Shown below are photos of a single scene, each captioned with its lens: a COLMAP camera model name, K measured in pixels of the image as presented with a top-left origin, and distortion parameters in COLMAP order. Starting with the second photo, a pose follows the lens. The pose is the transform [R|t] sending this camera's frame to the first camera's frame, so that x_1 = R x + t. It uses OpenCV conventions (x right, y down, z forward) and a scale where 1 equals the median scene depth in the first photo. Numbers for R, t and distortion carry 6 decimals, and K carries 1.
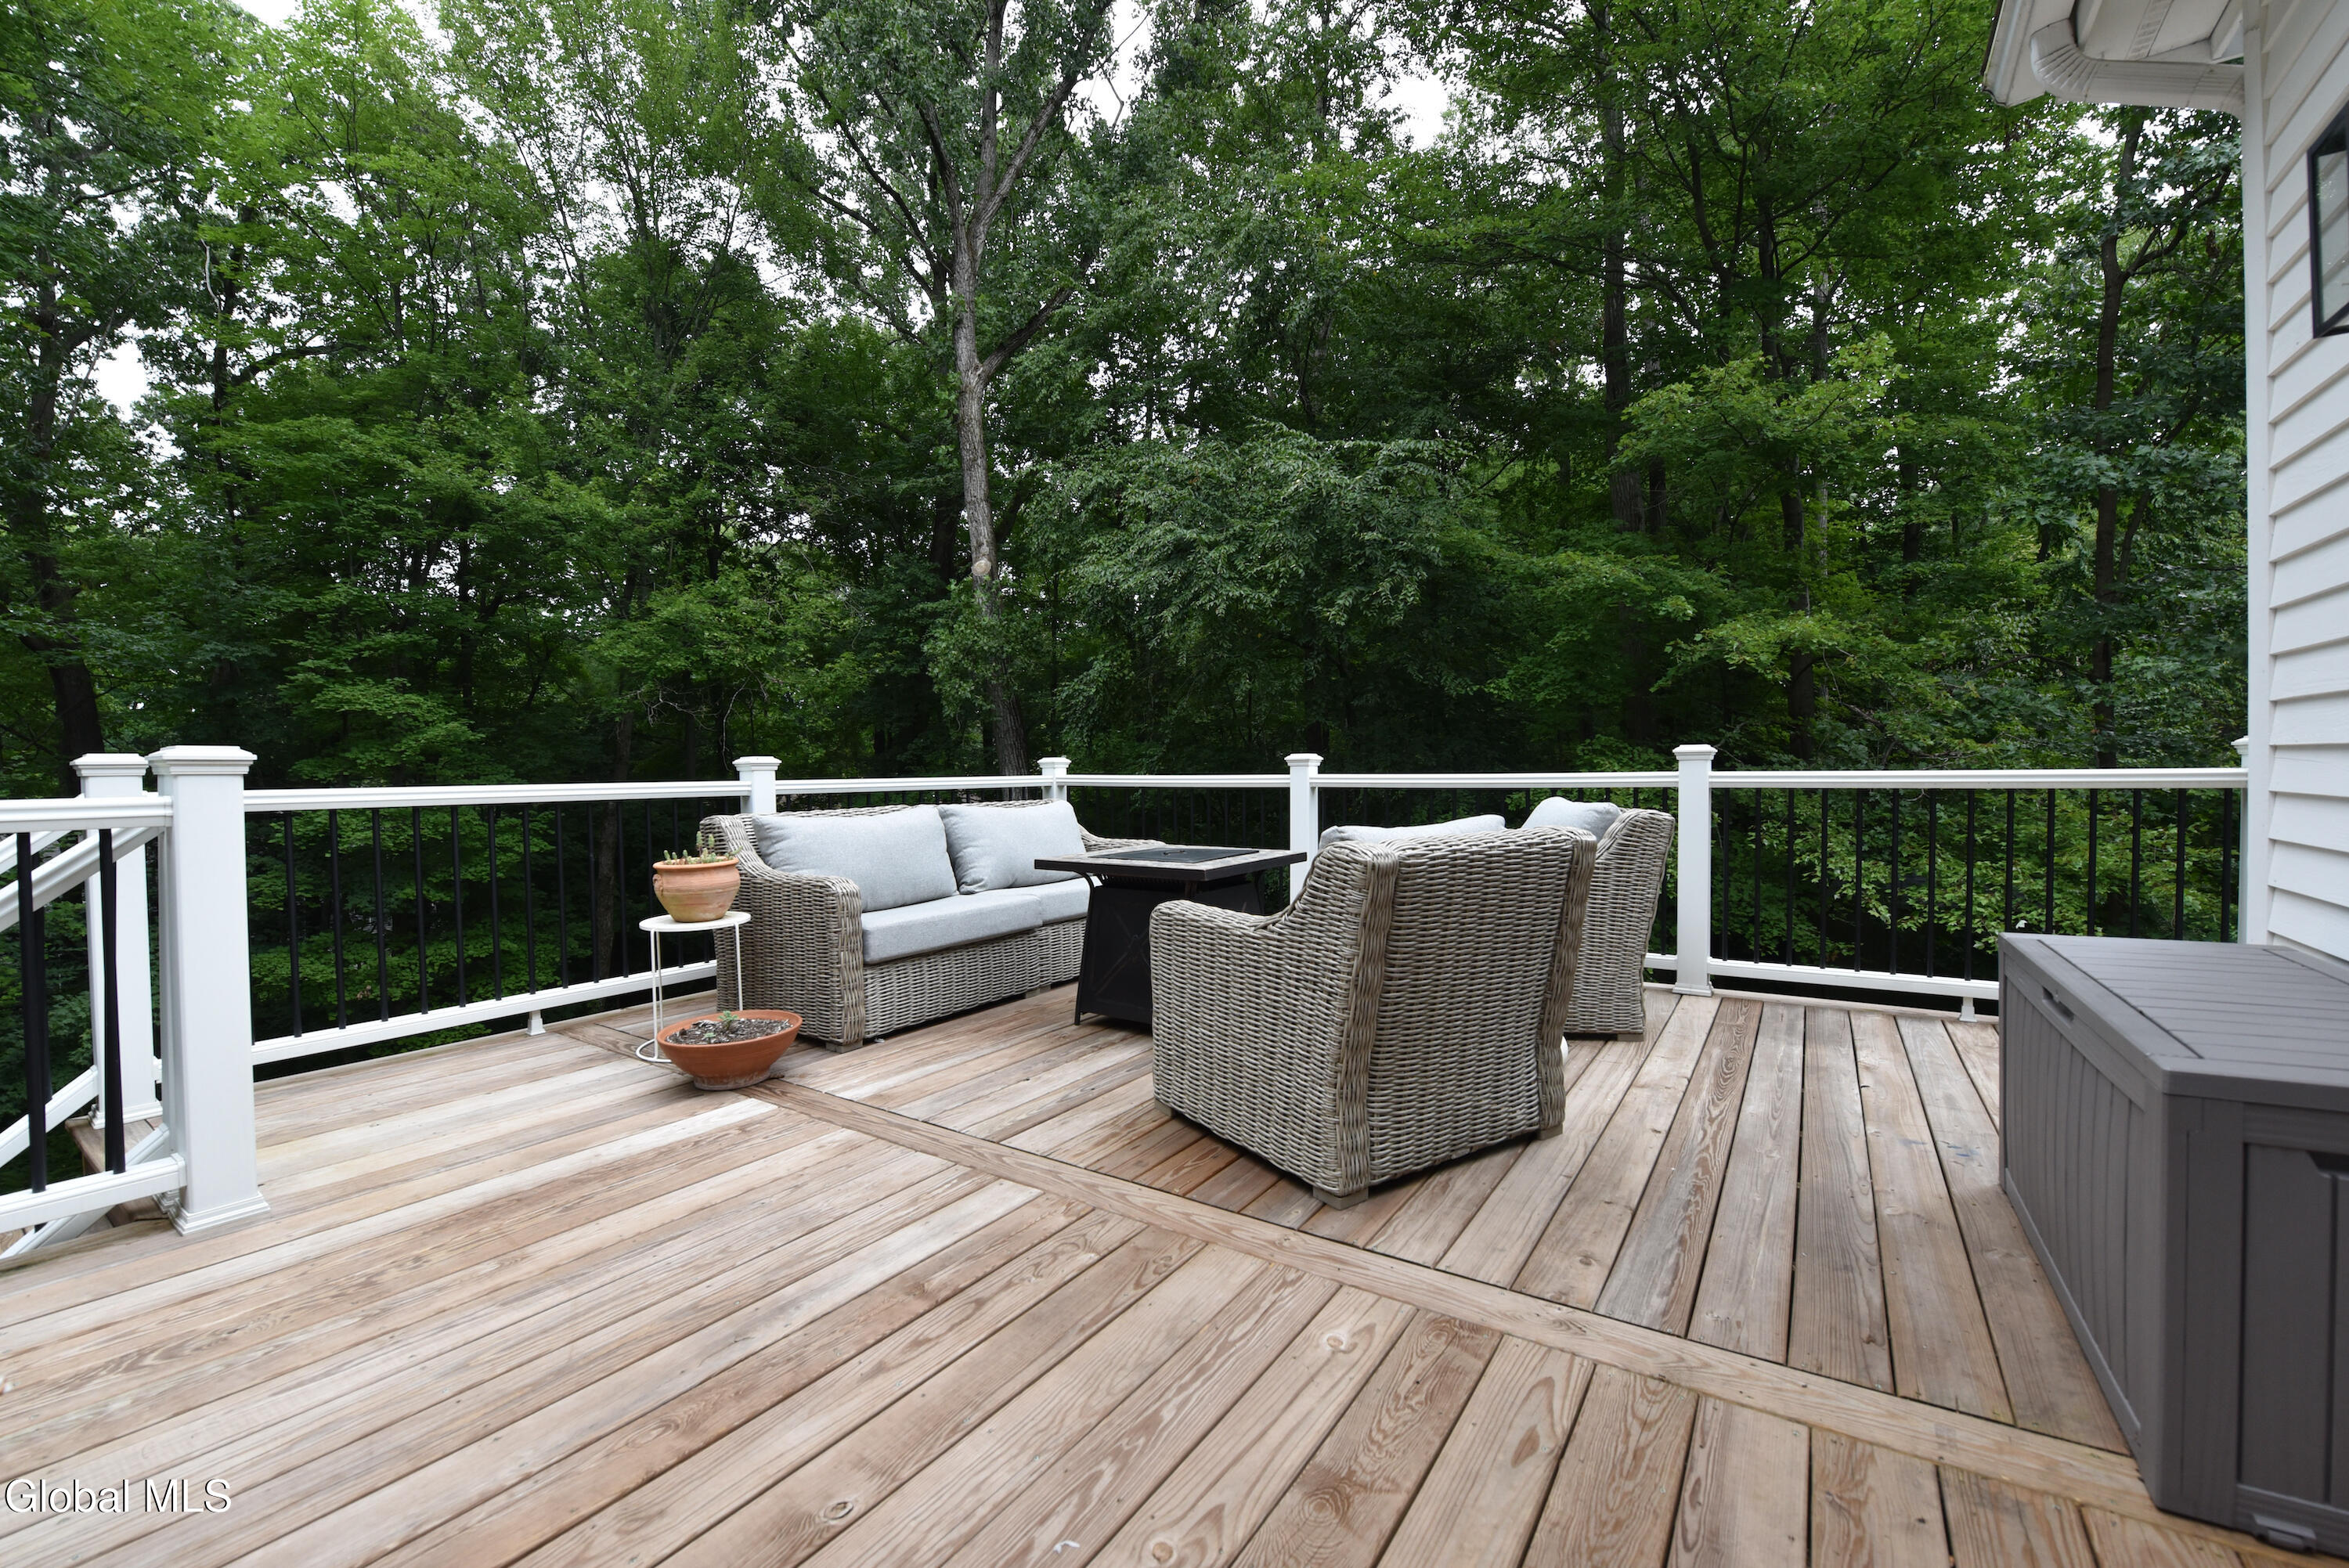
lens RADIAL K [[937.4, 0, 1159.2], [0, 937.4, 785.0], [0, 0, 1]] dist [-0.017910, -0.000515]
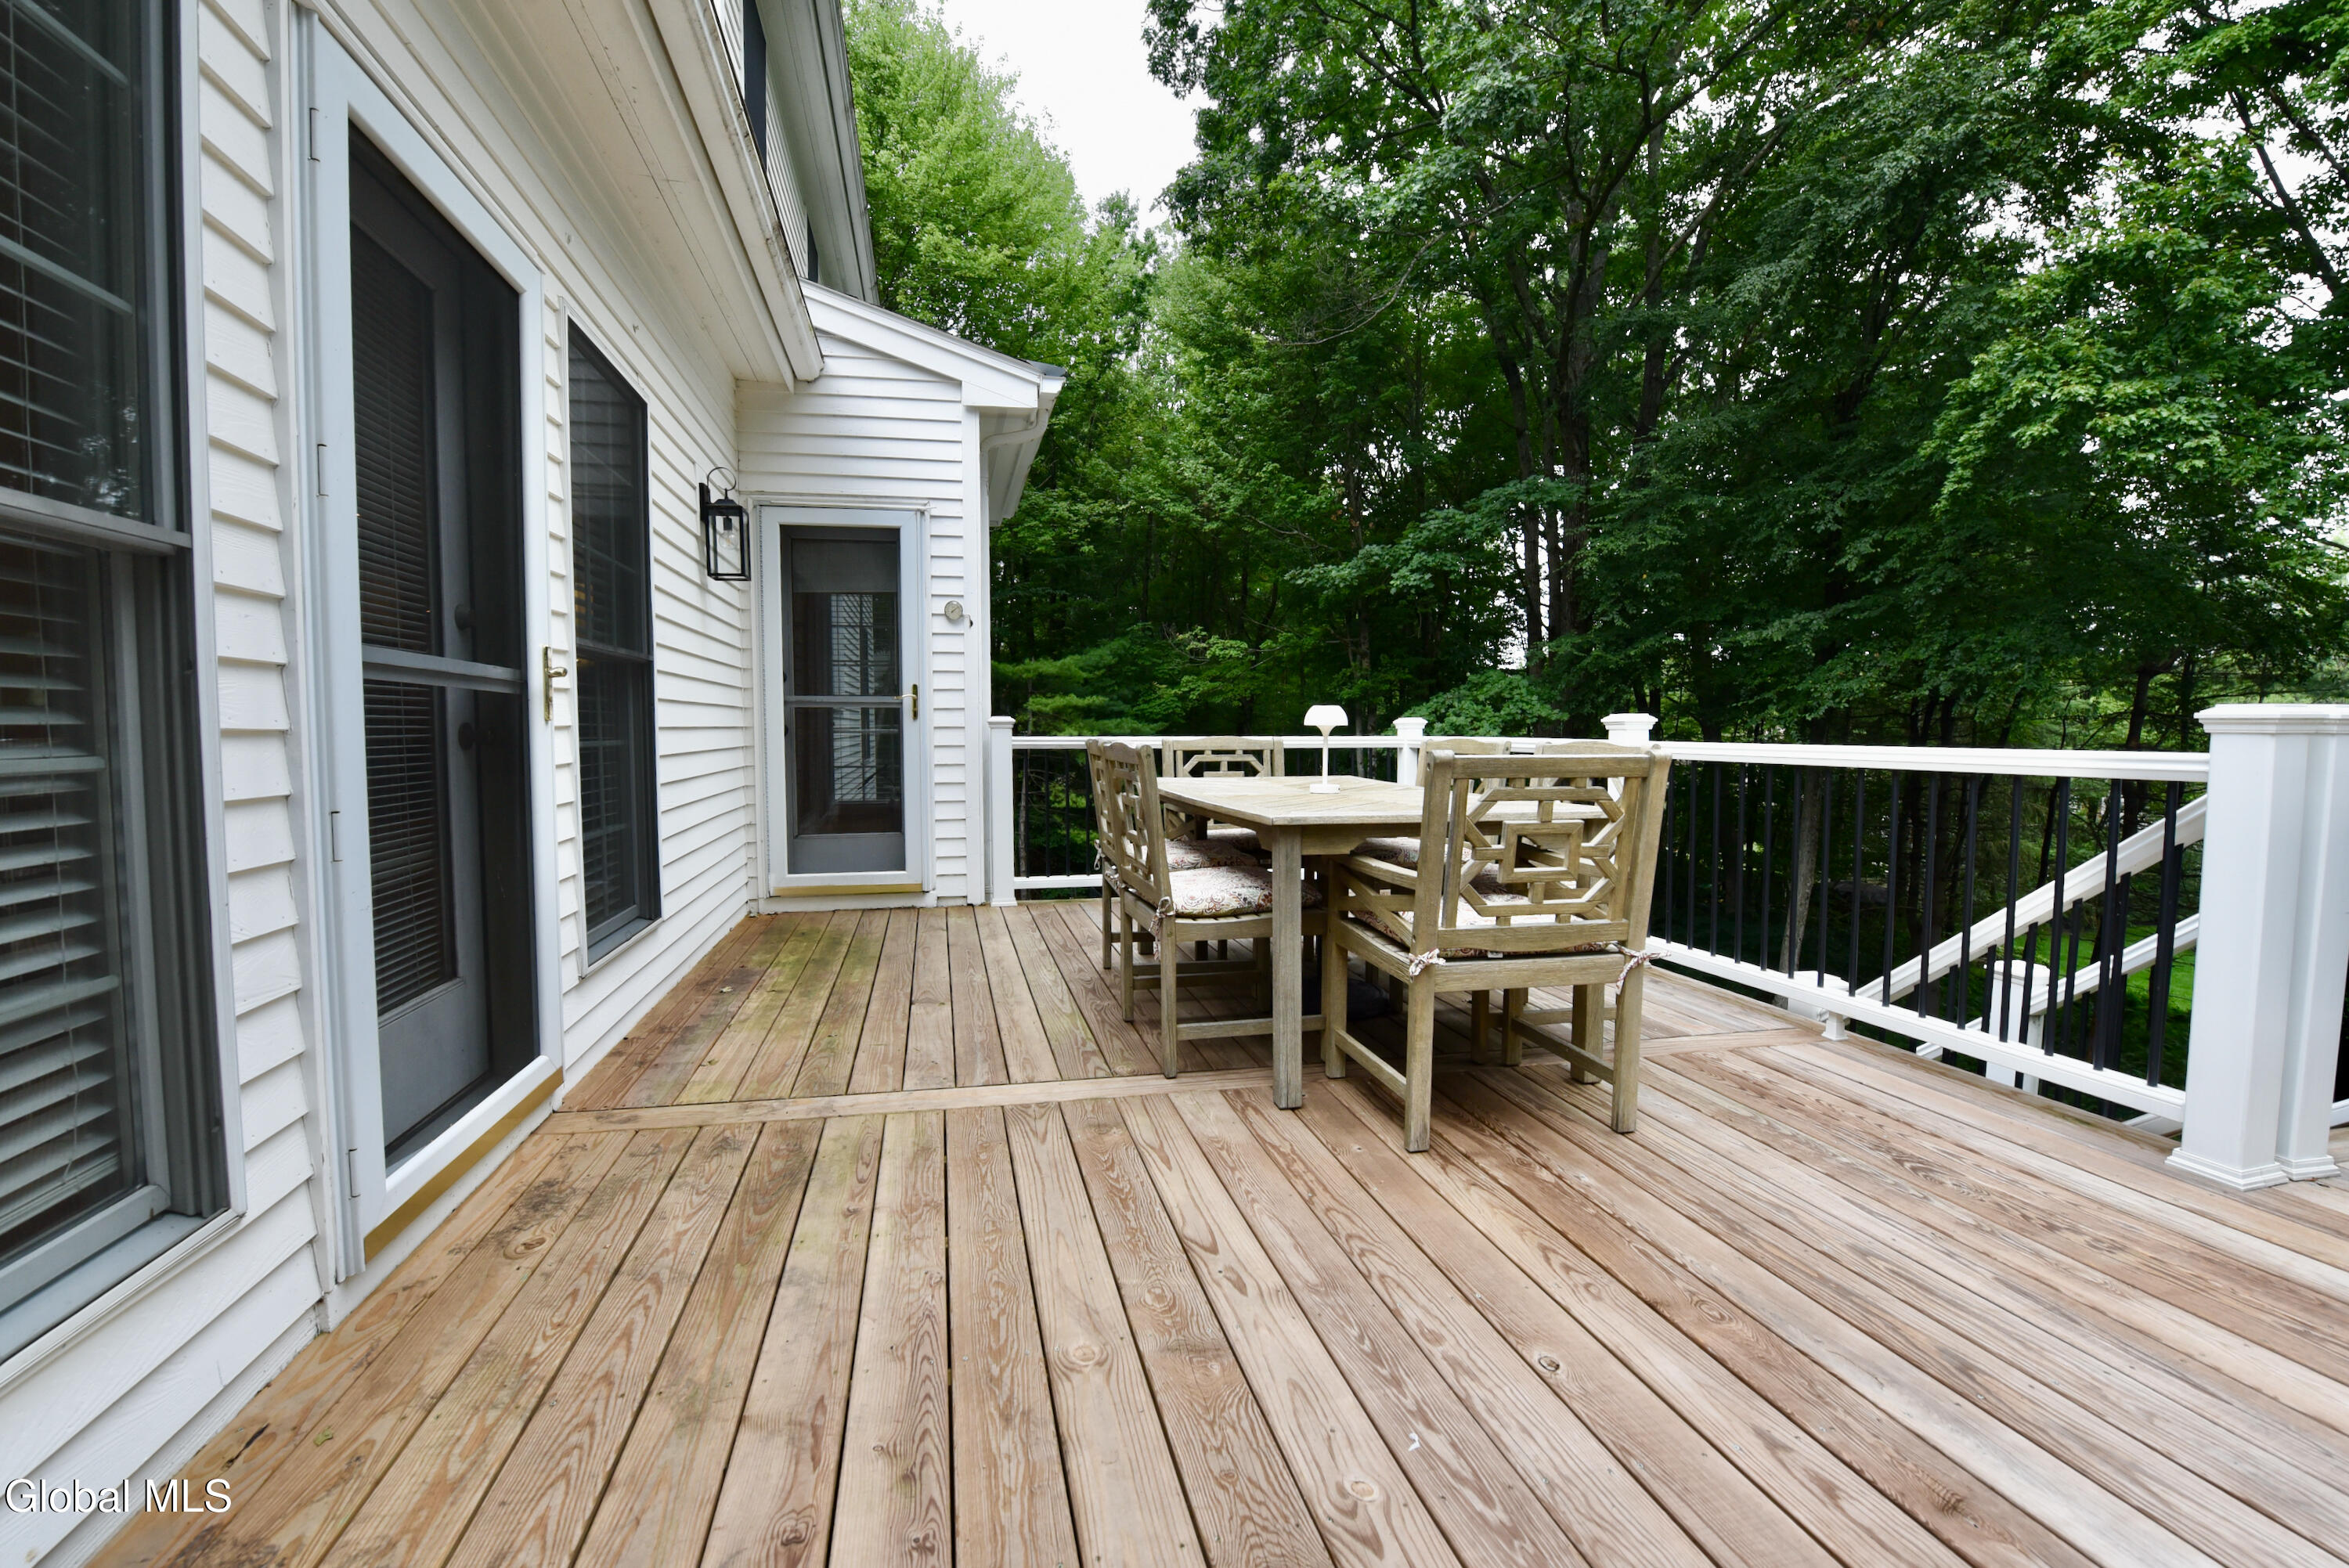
lens RADIAL K [[1005.8, 0, 1163.3], [0, 1005.8, 783.7], [0, 0, 1]] dist [-0.002070, -0.000301]
pose [[-0.674609, 0.047438, -0.736650, 0.057478], [-0.006359, 0.997522, 0.070060, -0.002060], [0.738148, 0.051947, -0.672636, 0.094718]]
